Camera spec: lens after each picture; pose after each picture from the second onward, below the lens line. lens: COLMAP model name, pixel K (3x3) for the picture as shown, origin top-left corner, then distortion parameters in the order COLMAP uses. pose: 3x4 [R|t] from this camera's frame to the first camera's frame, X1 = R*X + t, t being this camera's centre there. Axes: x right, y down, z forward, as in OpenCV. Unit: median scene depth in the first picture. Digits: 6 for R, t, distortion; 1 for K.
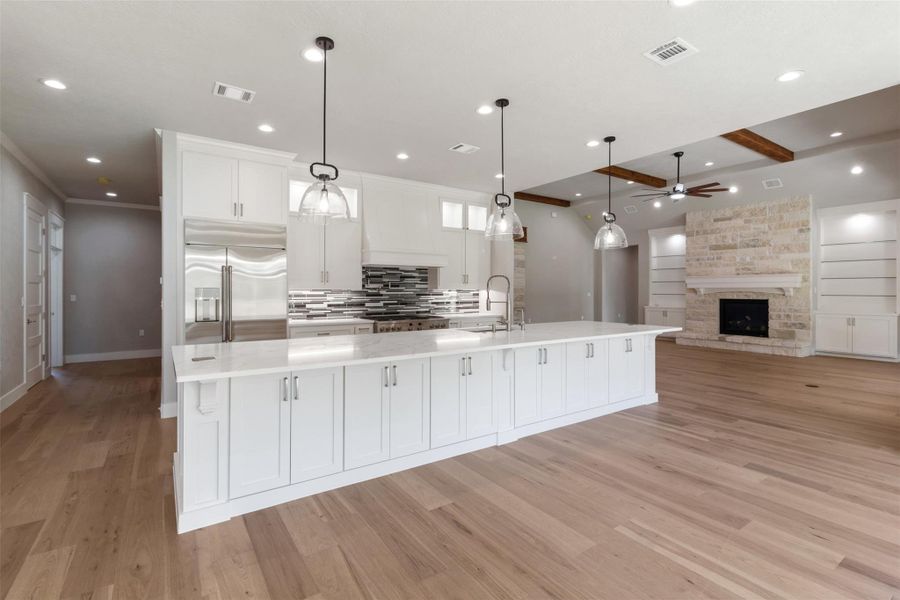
lens RADIAL K [[420.9, 0, 447.2], [0, 420.9, 289.1], [0, 0, 1]] dist [0.005520, -0.000191]
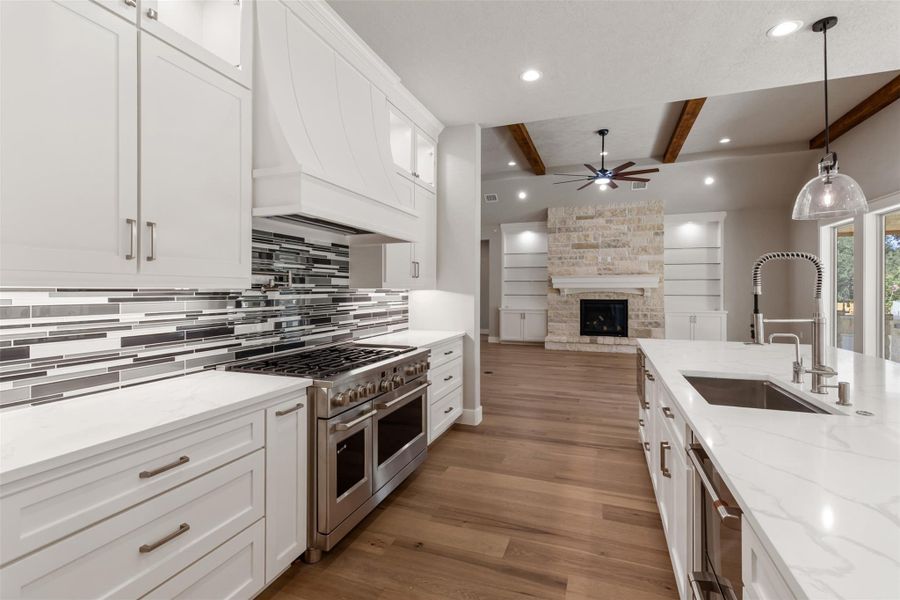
lens RADIAL K [[420.9, 0, 446.8], [0, 420.9, 289.4], [0, 0, 1]] dist [0.005520, -0.000191]
pose [[0.815542, 0.001740, 0.578695, -0.201032], [-0.001688, 0.999998, -0.000629, 0.001283], [-0.578695, -0.000464, 0.815544, 0.467180]]
